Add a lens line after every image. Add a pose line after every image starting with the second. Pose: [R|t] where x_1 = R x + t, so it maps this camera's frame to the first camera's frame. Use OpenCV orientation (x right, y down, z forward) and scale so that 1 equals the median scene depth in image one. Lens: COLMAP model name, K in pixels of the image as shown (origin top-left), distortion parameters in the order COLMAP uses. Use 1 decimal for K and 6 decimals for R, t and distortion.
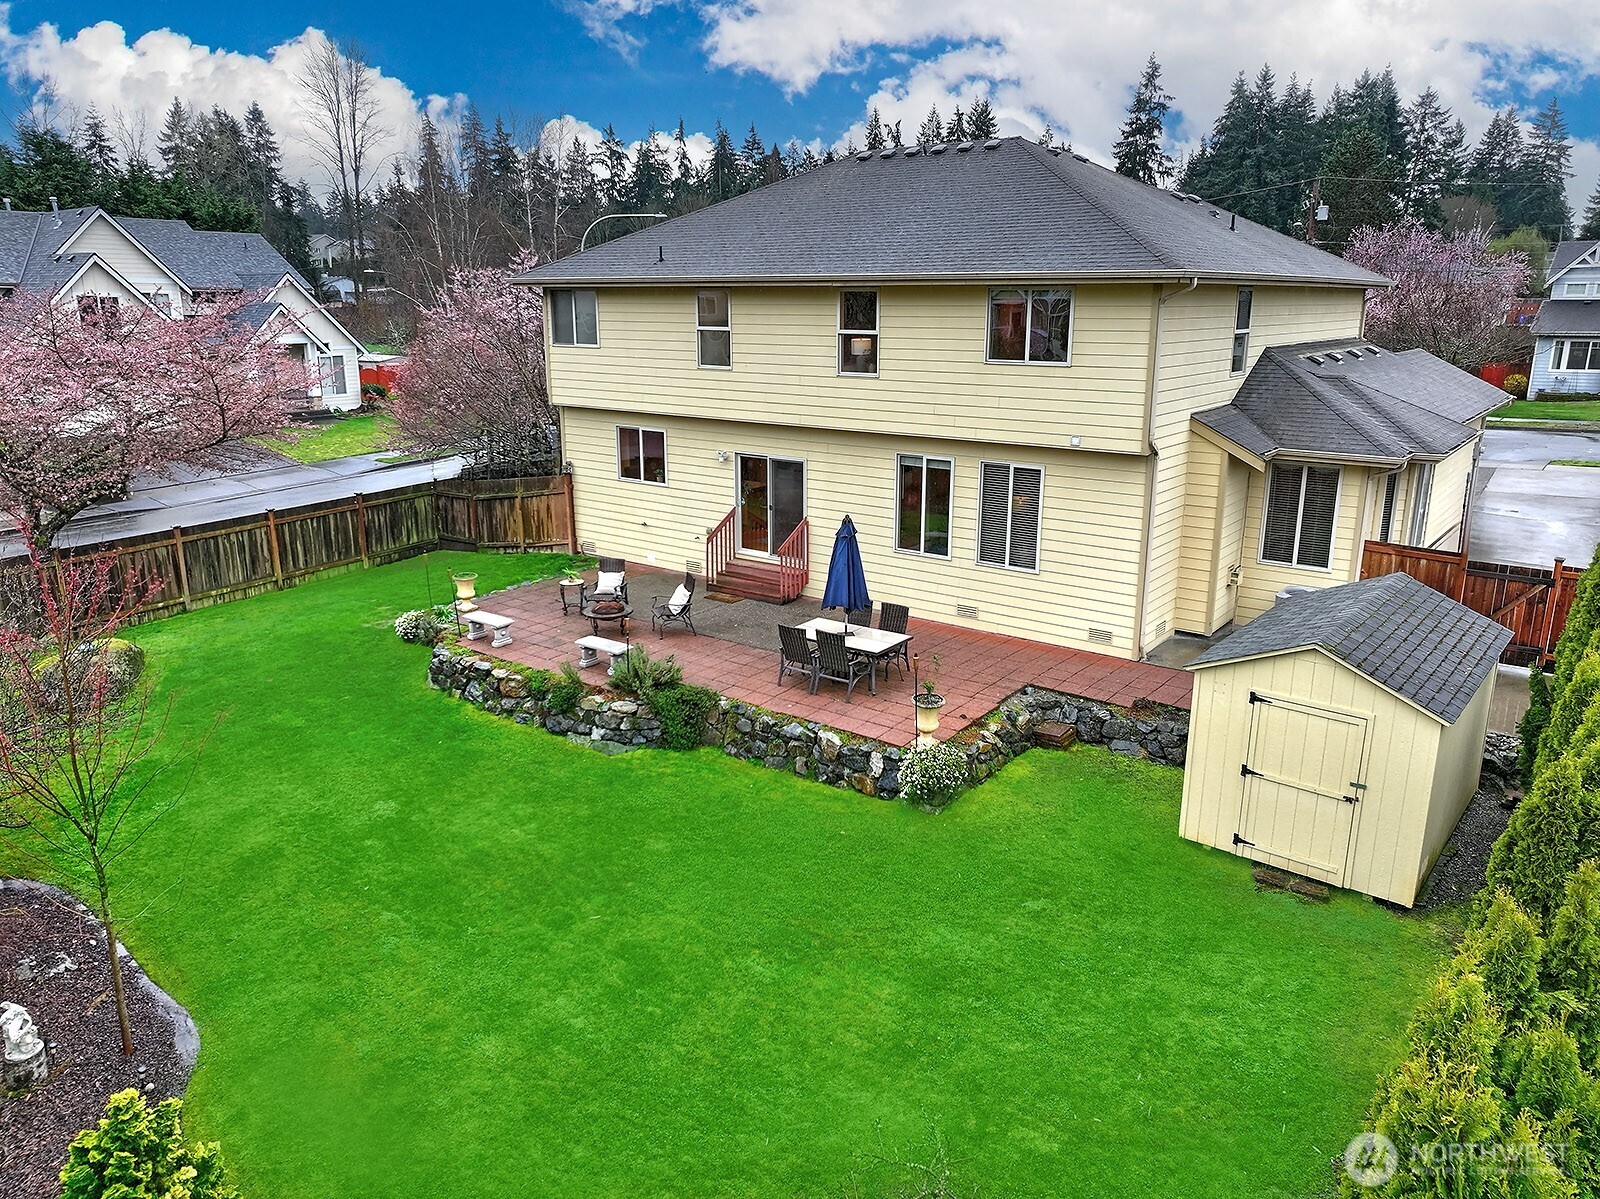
lens RADIAL K [[1094.7, 0, 745.6], [0, 1094.7, 596.5], [0, 0, 1]] dist [-0.000209, 0.002791]
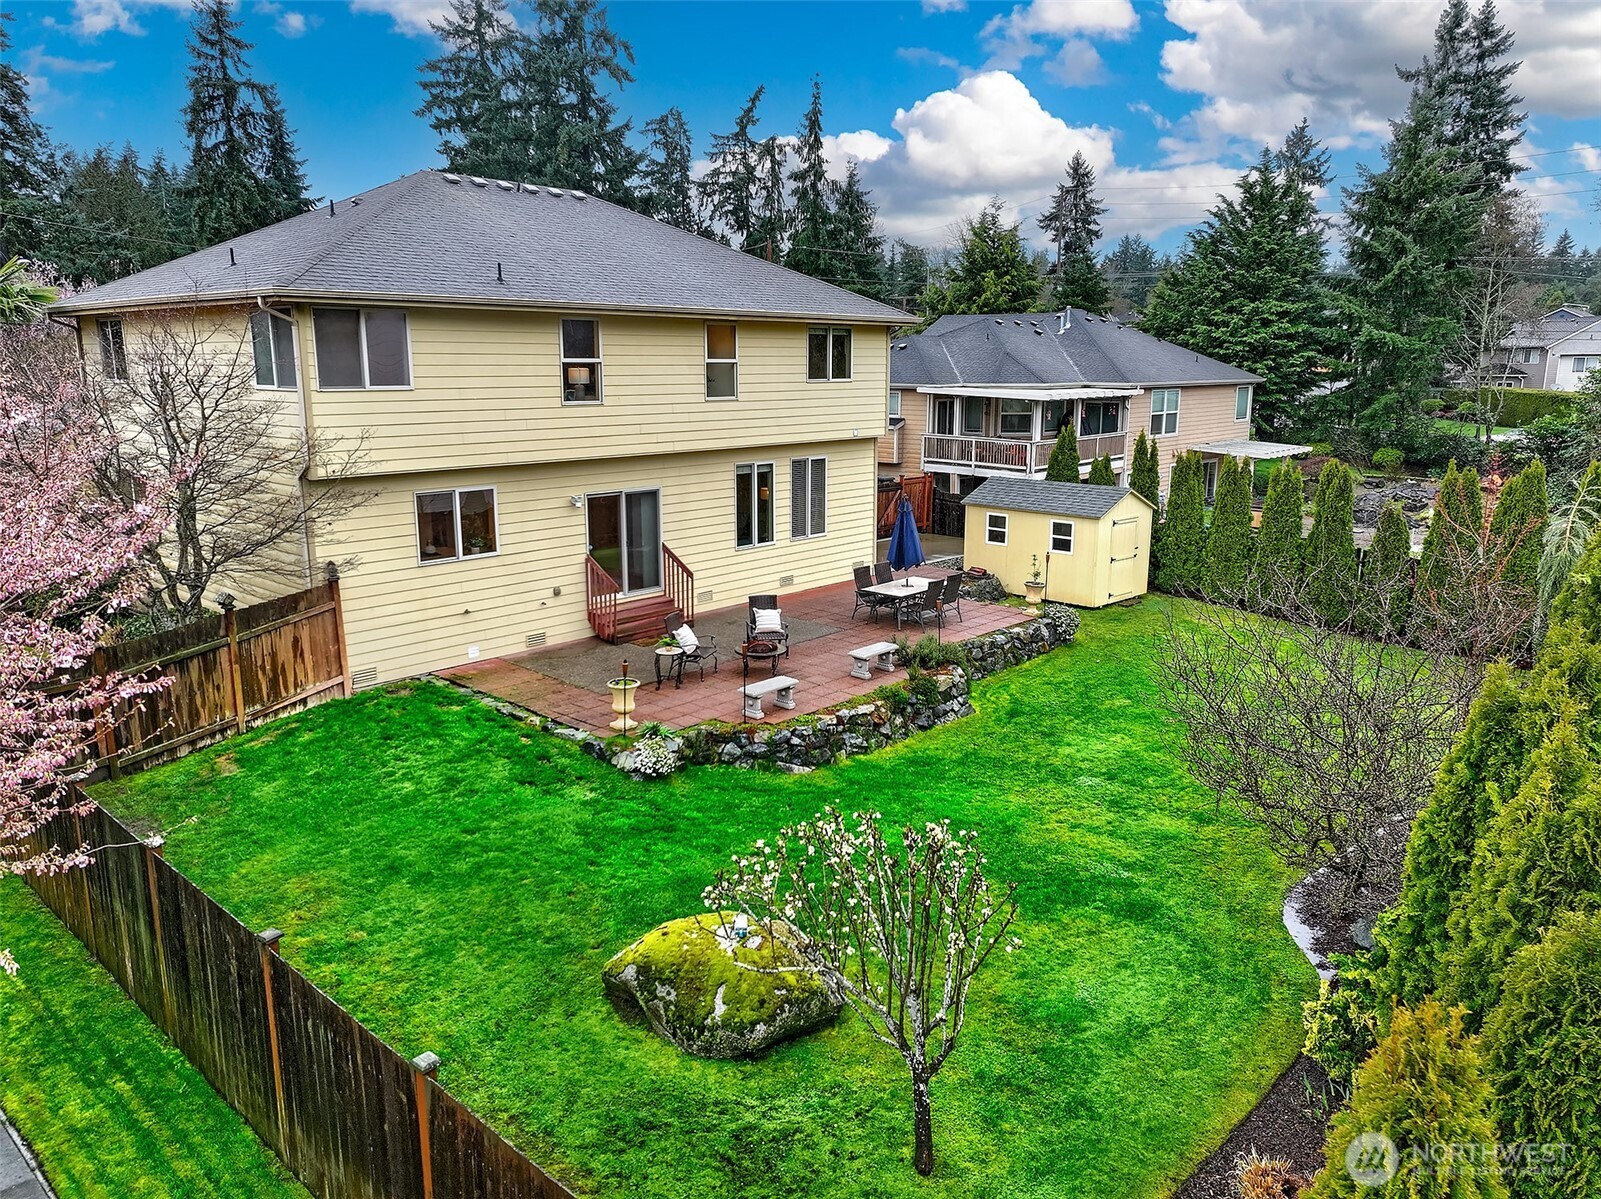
lens RADIAL K [[1144.7, 0, 848.6], [0, 1144.7, 595.8], [0, 0, 1]] dist [0.048656, 0.000339]
pose [[0.065937, -0.223076, 0.972569, -0.995894], [0.242452, 0.949061, 0.201246, -0.201609], [-0.967920, 0.222532, 0.116663, 0.732687]]
